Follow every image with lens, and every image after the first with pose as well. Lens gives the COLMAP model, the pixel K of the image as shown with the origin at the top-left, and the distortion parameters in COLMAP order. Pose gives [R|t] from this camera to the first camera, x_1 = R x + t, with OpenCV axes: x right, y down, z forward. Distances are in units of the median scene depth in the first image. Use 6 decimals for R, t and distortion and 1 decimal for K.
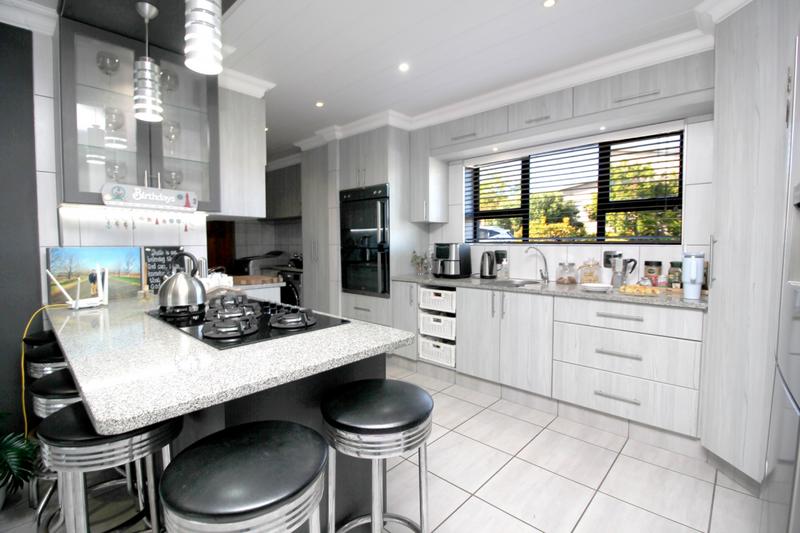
lens RADIAL K [[378.8, 0, 401.3], [0, 378.8, 262.5], [0, 0, 1]] dist [-0.010691, -0.000132]
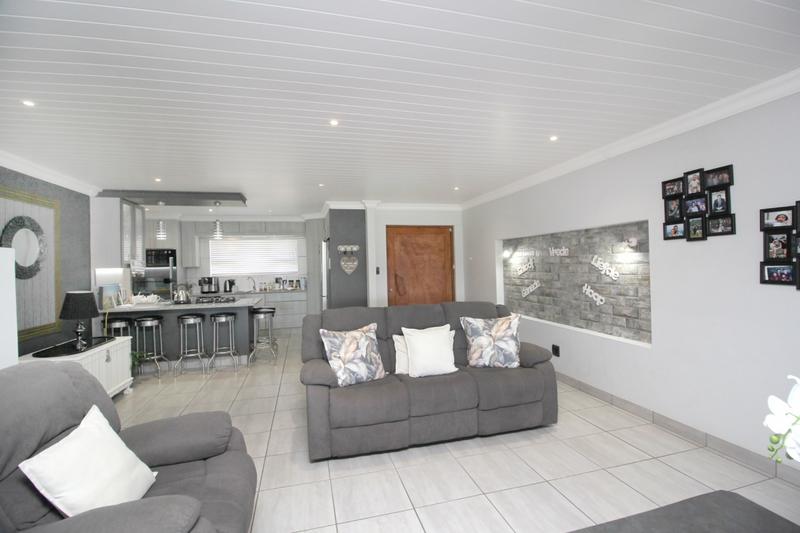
lens RADIAL K [[378.8, 0, 402.8], [0, 378.8, 257.9], [0, 0, 1]] dist [-0.010691, -0.000132]
pose [[0.546402, 0.004041, 0.837513, -1.664105], [0.065546, 0.996715, -0.047572, 0.024570], [-0.834954, 0.080889, 0.544342, -1.715731]]
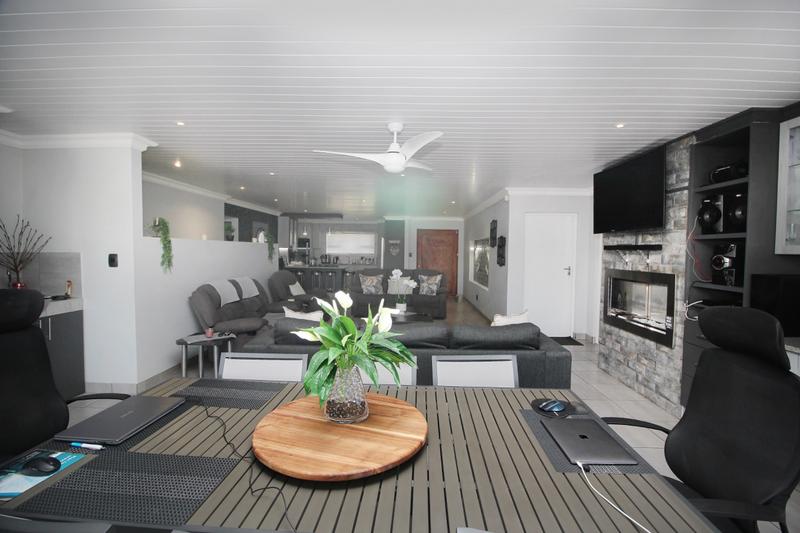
lens RADIAL K [[378.8, 0, 402.7], [0, 378.8, 265.0], [0, 0, 1]] dist [-0.010691, -0.000132]
pose [[0.761249, -0.007760, 0.648413, -2.802725], [0.012018, 0.999925, -0.002143, 0.123576], [-0.648348, 0.009424, 0.761285, -3.876734]]
